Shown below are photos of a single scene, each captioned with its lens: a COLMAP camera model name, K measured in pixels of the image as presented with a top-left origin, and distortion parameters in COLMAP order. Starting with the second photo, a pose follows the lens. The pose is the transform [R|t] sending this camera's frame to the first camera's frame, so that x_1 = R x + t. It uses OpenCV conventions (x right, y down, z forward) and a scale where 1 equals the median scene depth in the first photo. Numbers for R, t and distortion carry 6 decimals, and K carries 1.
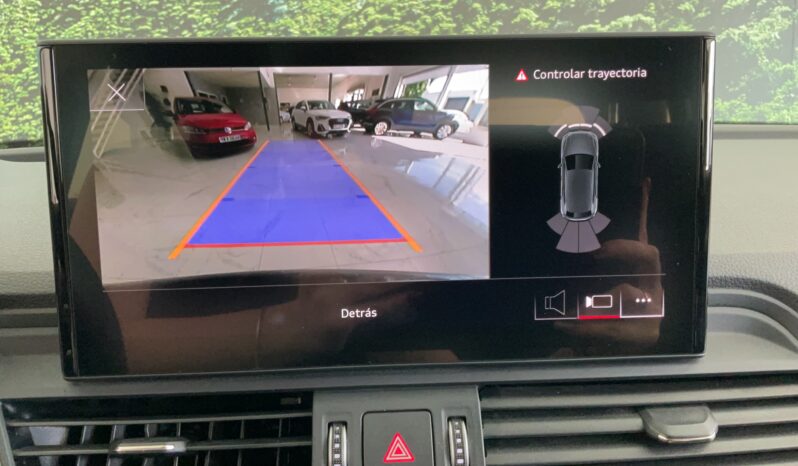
lens RADIAL K [[669.8, 0, 395.2], [0, 669.8, 232.7], [0, 0, 1]] dist [-0.000506, -0.021213]
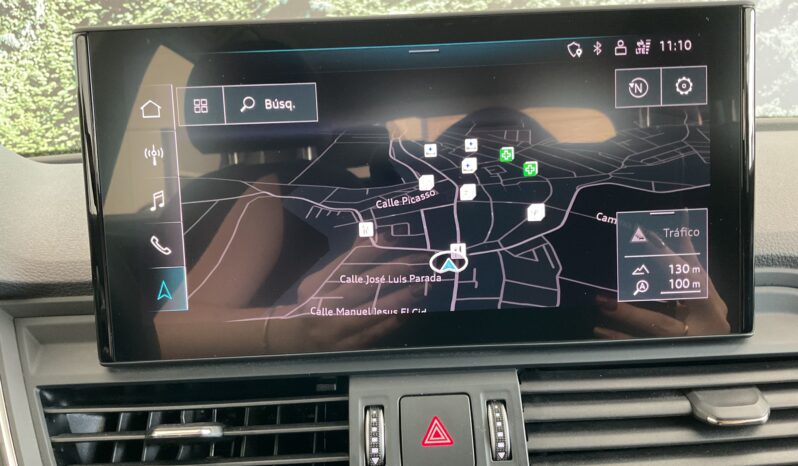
lens RADIAL K [[669.8, 0, 395.2], [0, 669.8, 232.7], [0, 0, 1]] dist [-0.000506, -0.021213]
pose [[0.998943, -0.017987, -0.042299, -0.009078], [0.016868, 0.999502, -0.026676, 0.053830], [0.042758, 0.025934, 0.998749, 0.013502]]
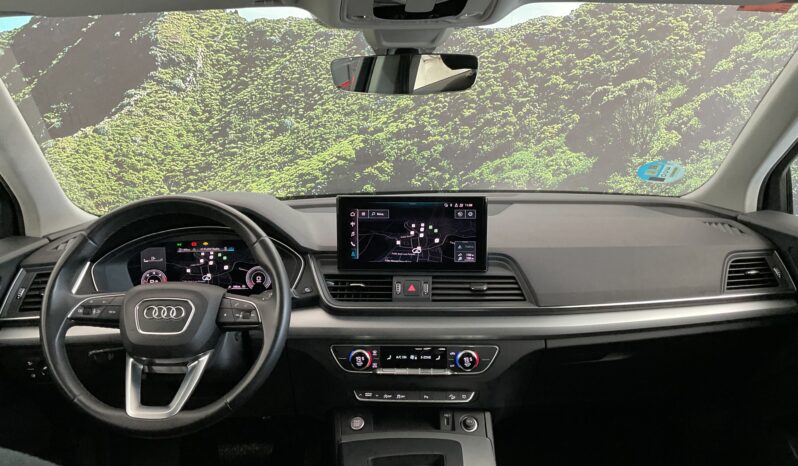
lens RADIAL K [[669.8, 0, 395.2], [0, 669.8, 232.7], [0, 0, 1]] dist [-0.000506, -0.021213]
pose [[0.991285, 0.029128, -0.128473, 0.433927], [-0.028910, 0.999576, 0.003558, -0.054657], [0.128522, 0.000188, 0.991707, -3.258194]]
